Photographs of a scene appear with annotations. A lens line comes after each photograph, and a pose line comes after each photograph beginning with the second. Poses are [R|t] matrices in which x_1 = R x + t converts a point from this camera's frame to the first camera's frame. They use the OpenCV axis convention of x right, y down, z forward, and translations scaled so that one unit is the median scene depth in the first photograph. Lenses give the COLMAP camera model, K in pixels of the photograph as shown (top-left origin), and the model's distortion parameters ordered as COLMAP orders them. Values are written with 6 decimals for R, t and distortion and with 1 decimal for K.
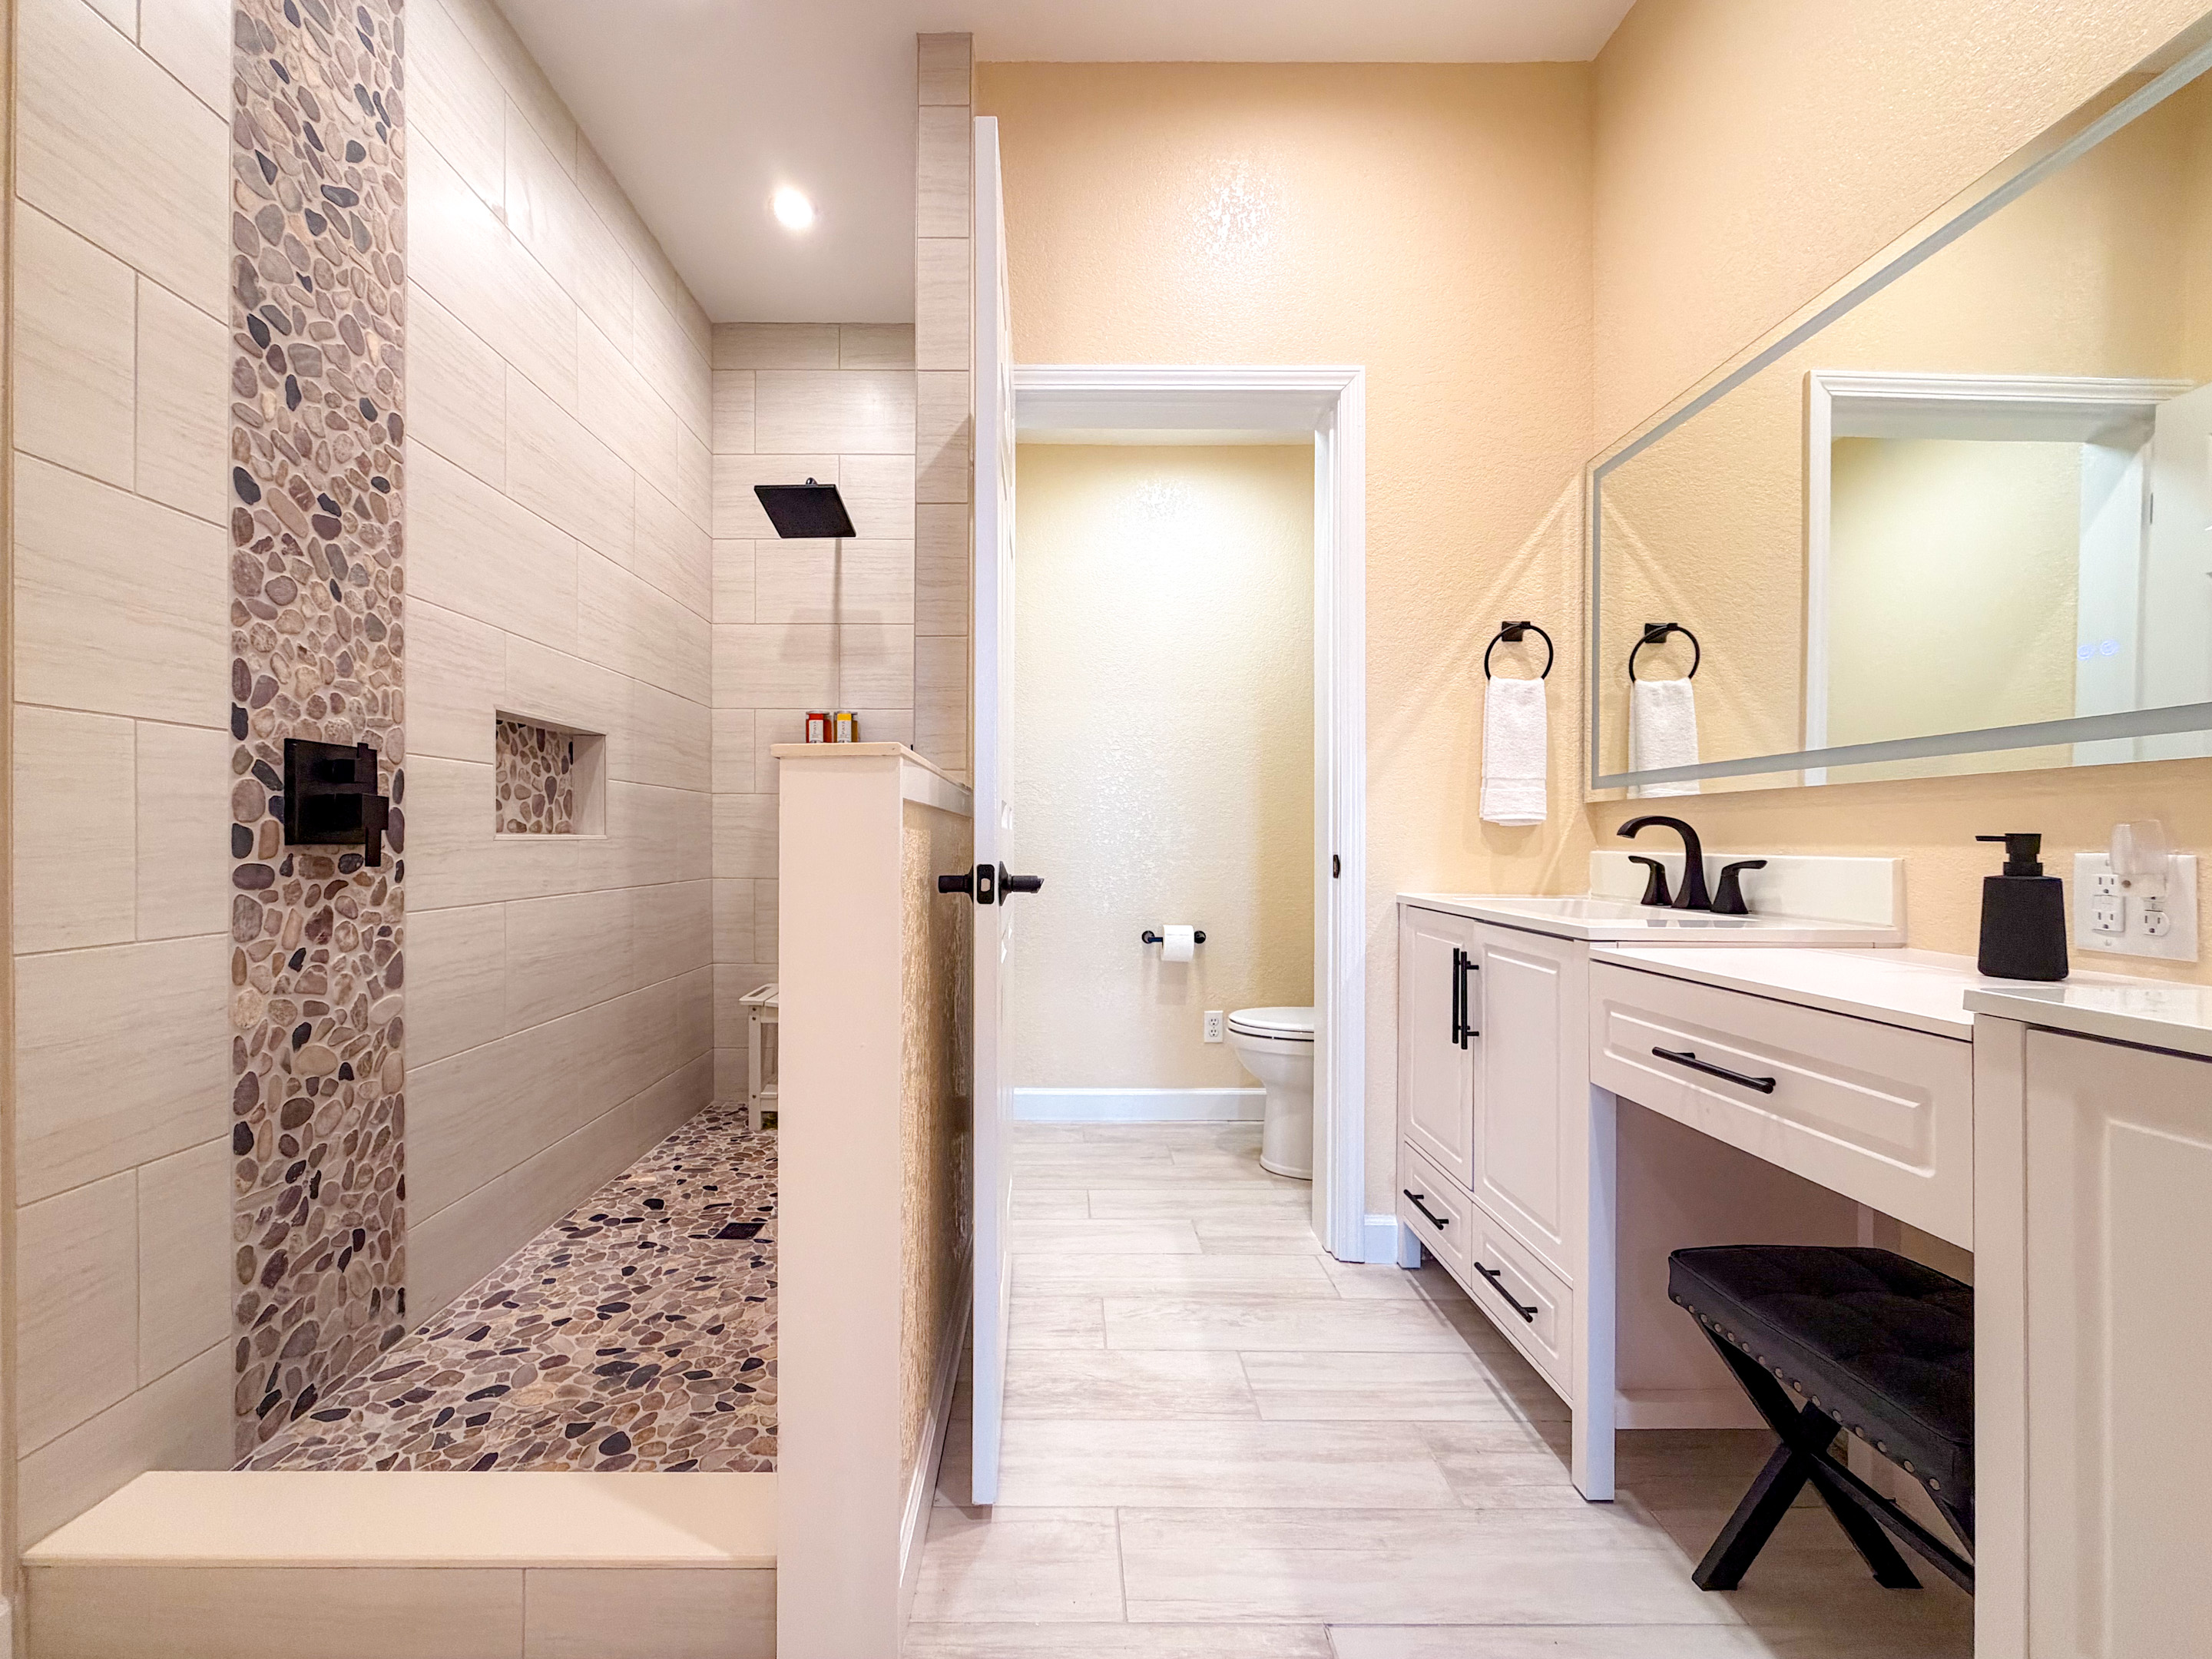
lens RADIAL K [[903.7, 0, 1064.4], [0, 903.7, 838.9], [0, 0, 1]] dist [0.000101, -0.000388]
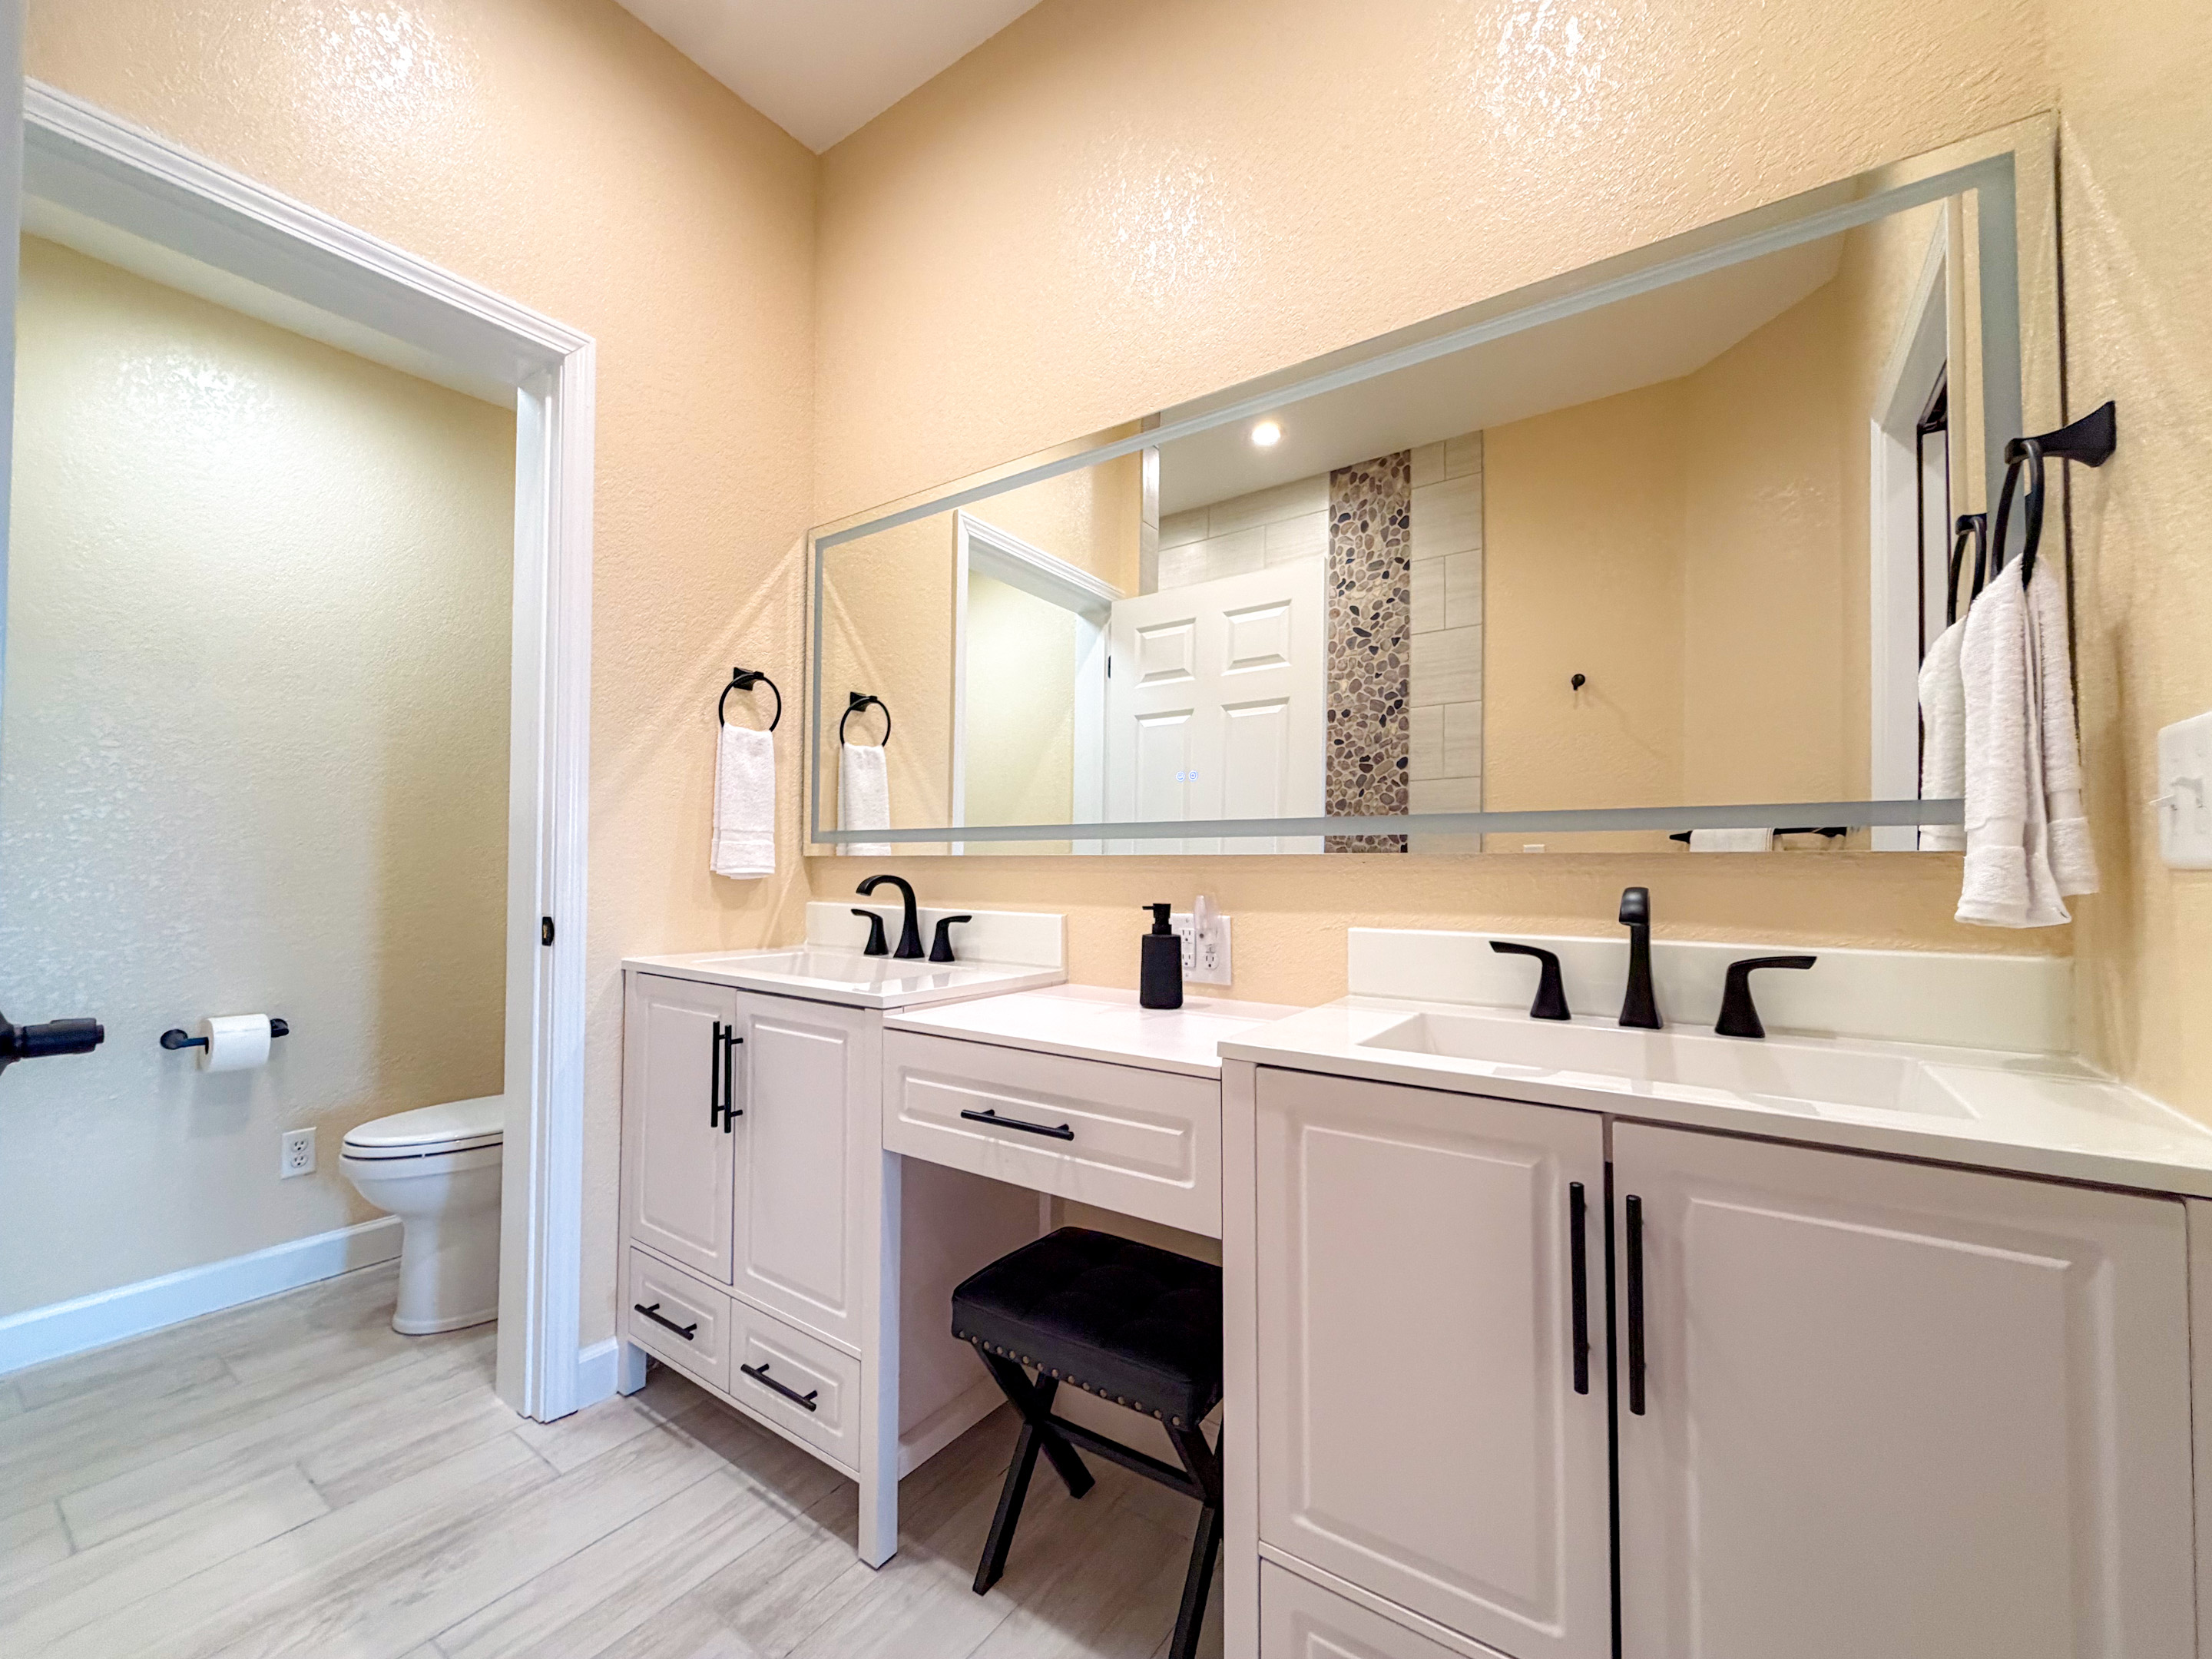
lens RADIAL K [[903.7, 0, 1064.4], [0, 903.7, 838.9], [0, 0, 1]] dist [0.000101, -0.000388]
pose [[0.594401, 0.021232, 0.803888, -0.121958], [-0.004859, 0.999728, -0.022811, -0.057407], [-0.804154, 0.009653, 0.594343, 0.225878]]
